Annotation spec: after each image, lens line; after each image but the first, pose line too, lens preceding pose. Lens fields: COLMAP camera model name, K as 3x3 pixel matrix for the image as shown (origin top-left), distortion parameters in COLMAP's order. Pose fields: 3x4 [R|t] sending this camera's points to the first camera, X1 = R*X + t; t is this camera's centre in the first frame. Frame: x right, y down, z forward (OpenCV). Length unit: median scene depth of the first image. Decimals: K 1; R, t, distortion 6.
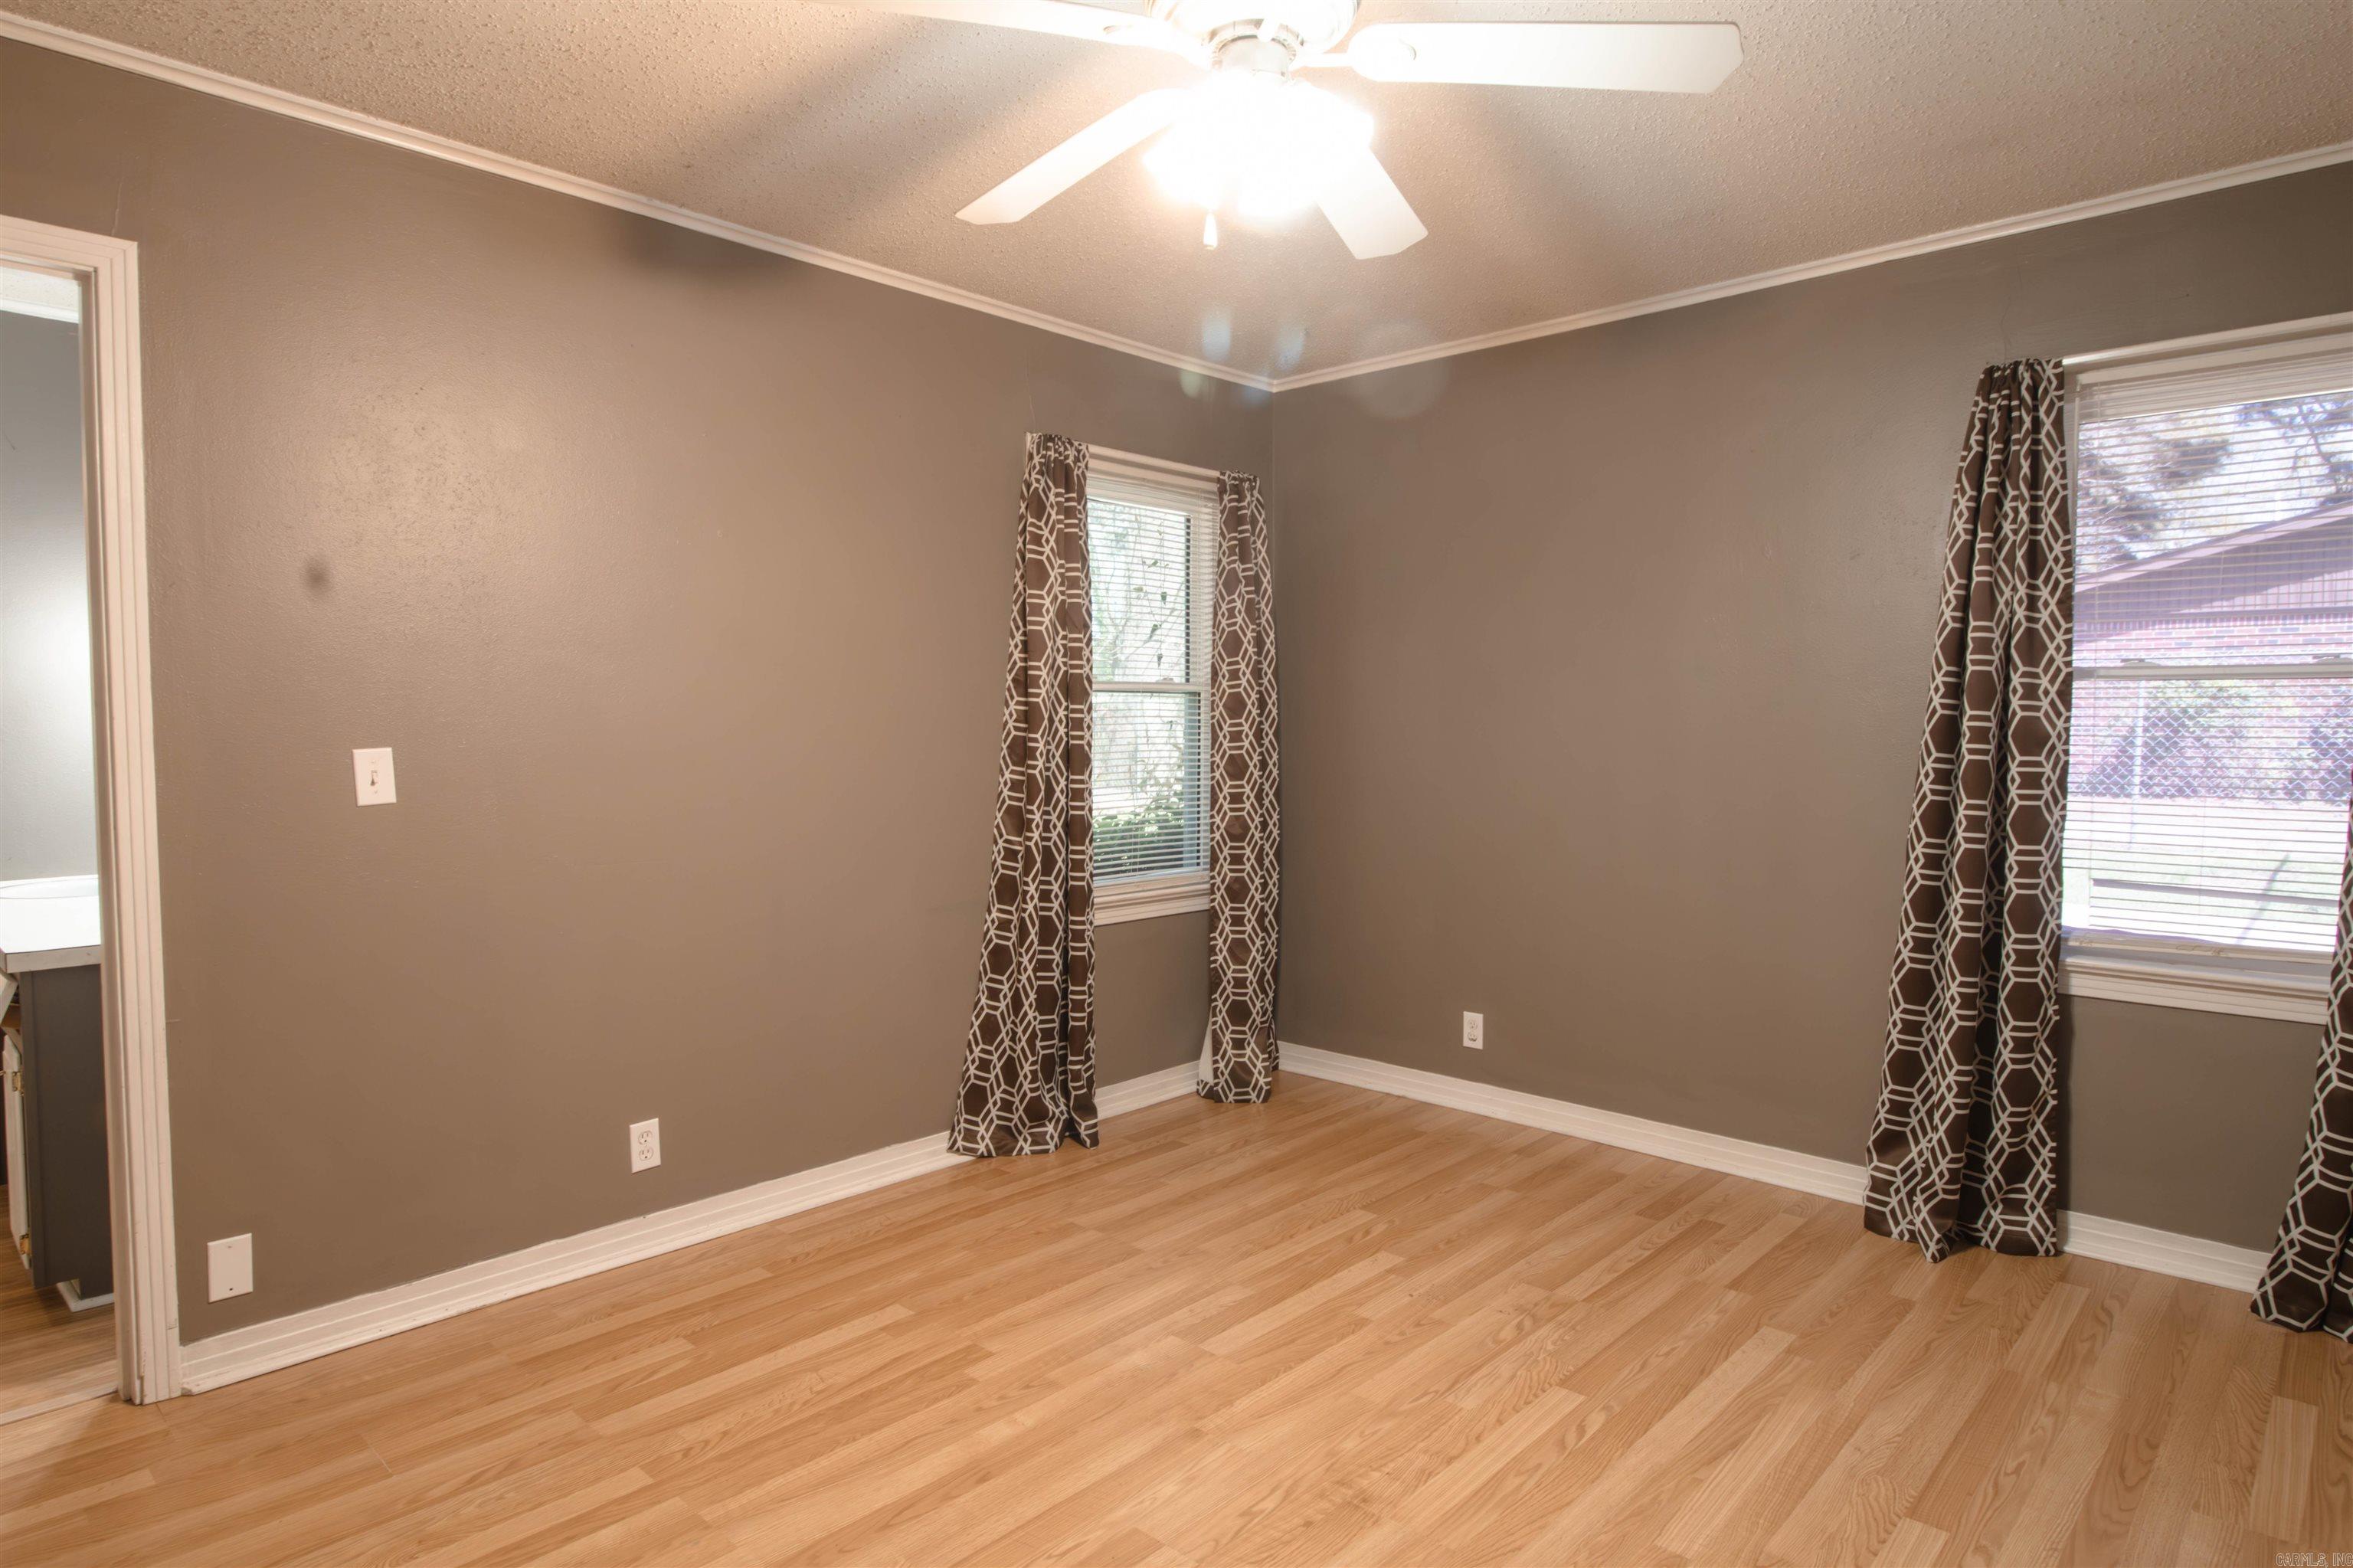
lens RADIAL K [[1301.2, 0, 1176.5], [0, 1301.2, 784.0], [0, 0, 1]] dist [-0.026926, 0.000147]
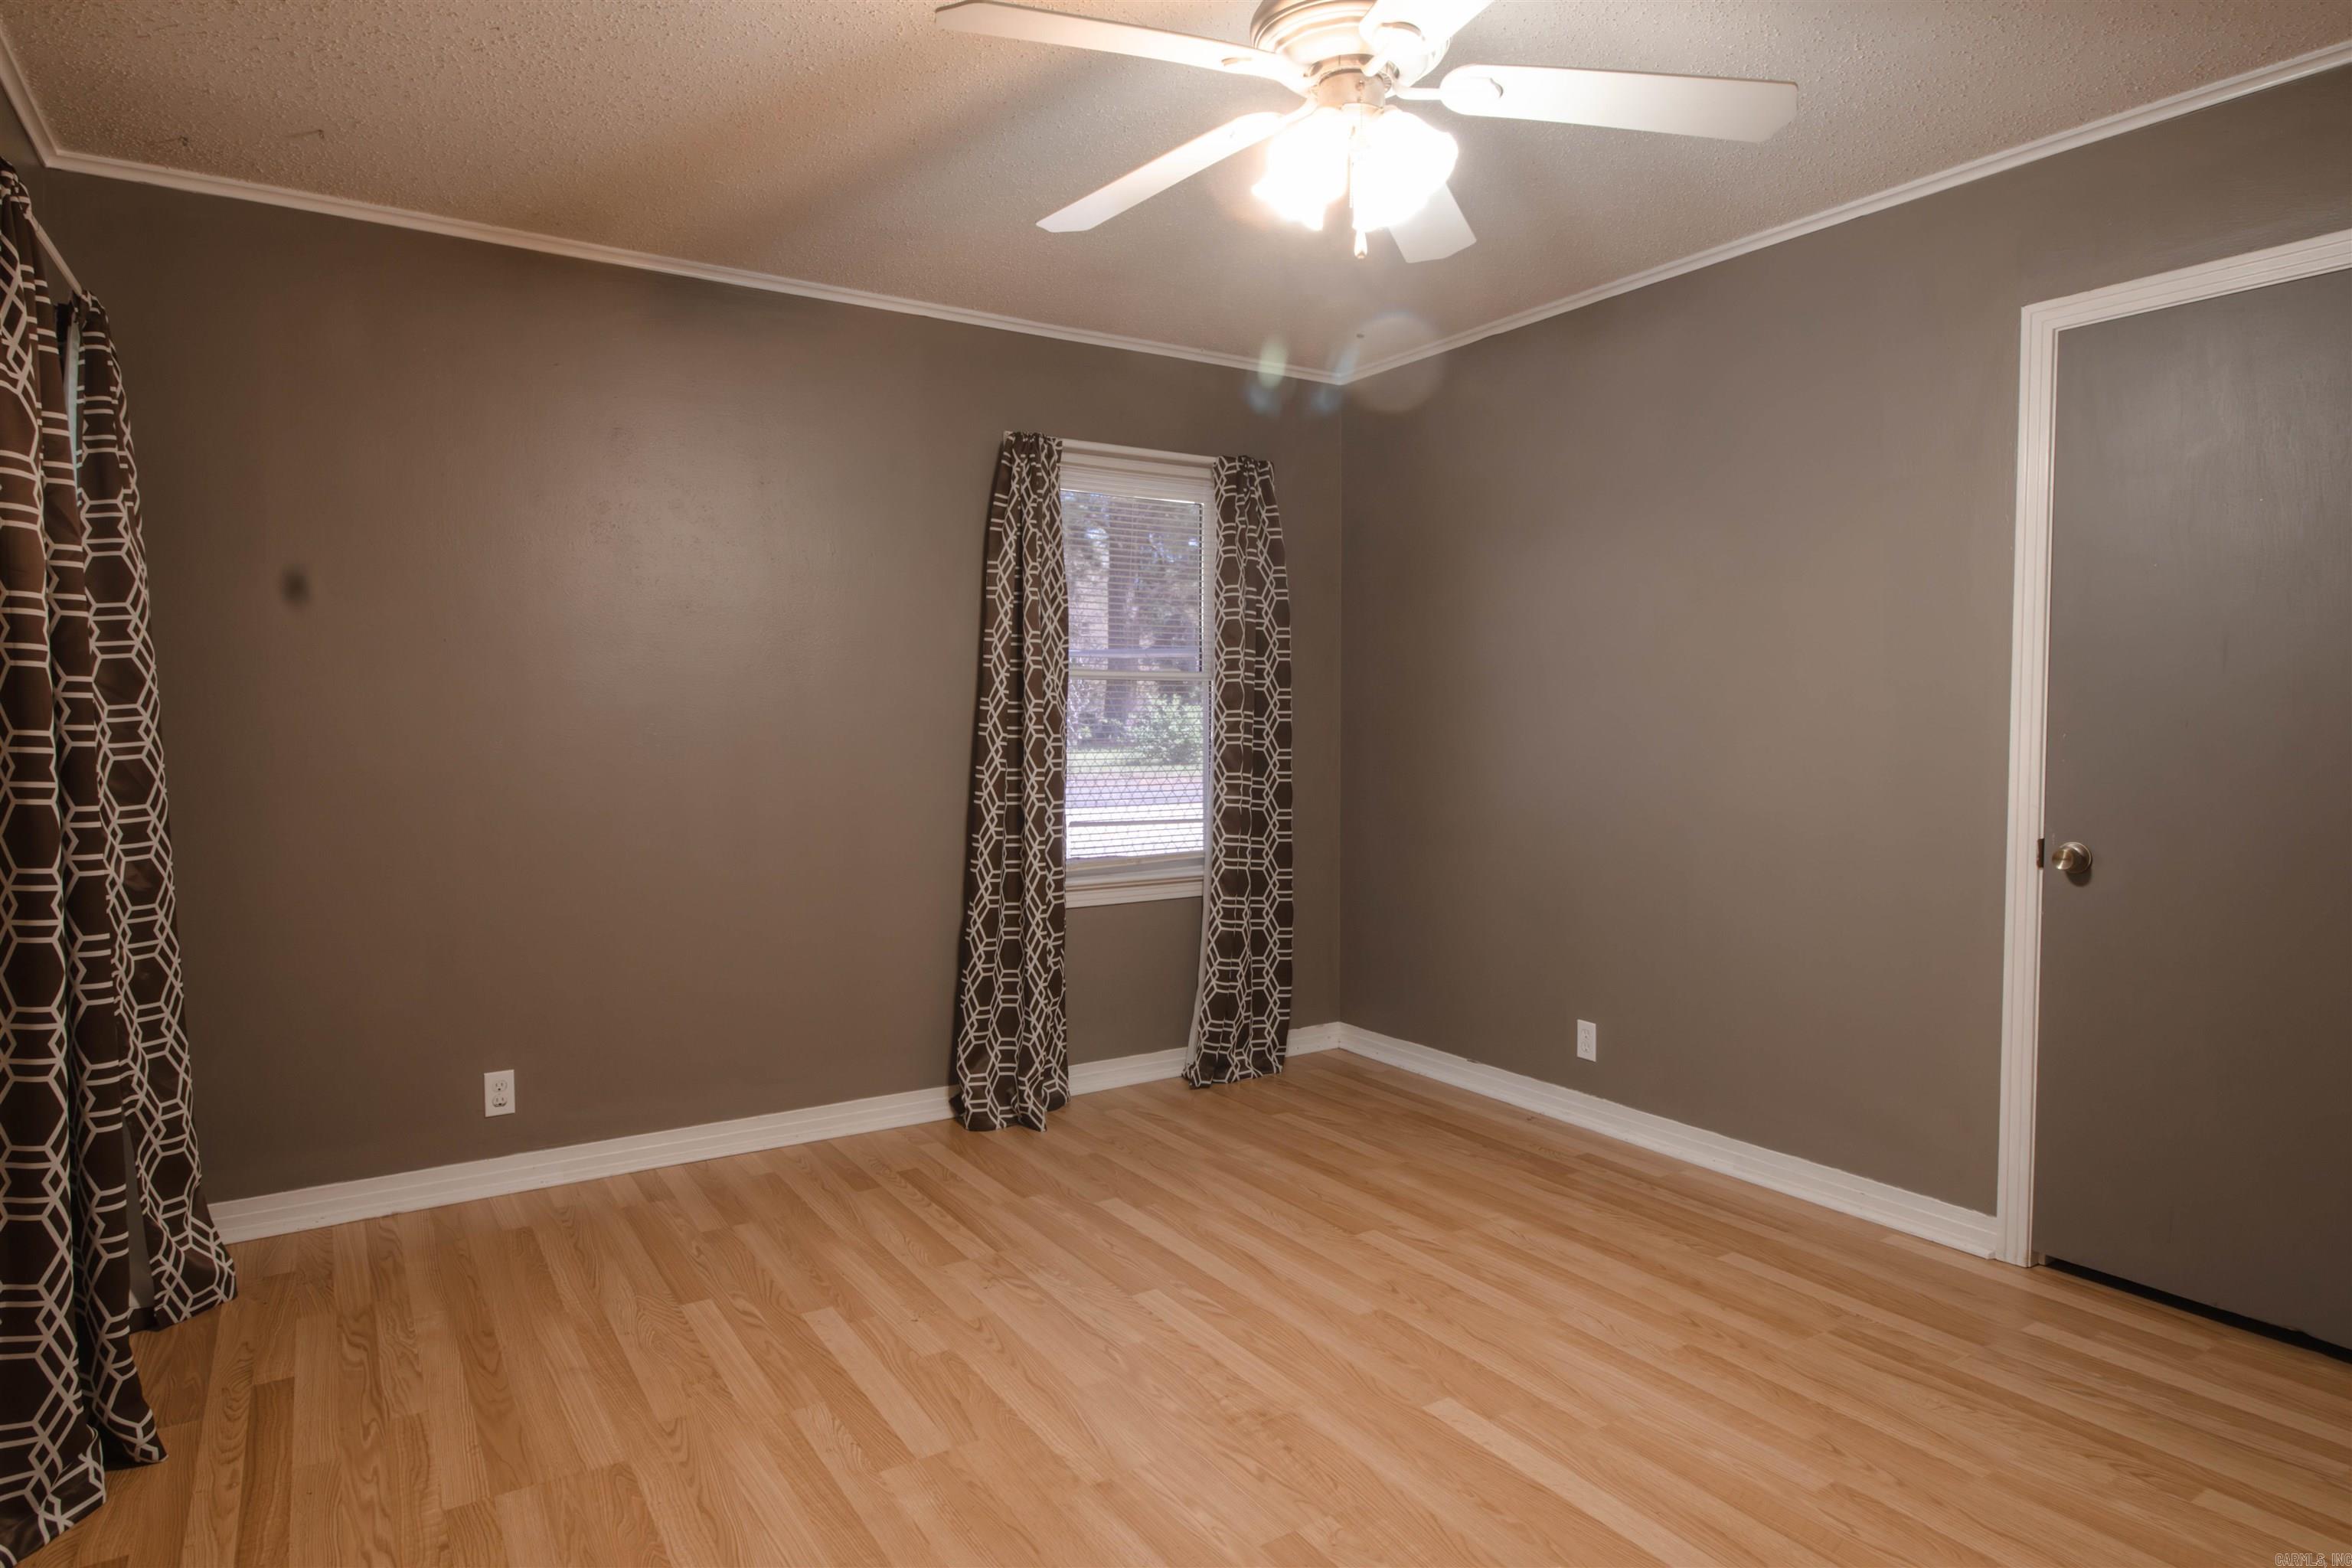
lens RADIAL K [[1355.0, 0, 1176.0], [0, 1355.0, 784.0], [0, 0, 1]] dist [-0.003829, -0.001805]
pose [[0.241809, -0.057303, 0.968630, -0.678402], [0.050242, 0.997655, 0.046477, -0.029420], [-0.969022, 0.037427, 0.244121, 0.540106]]
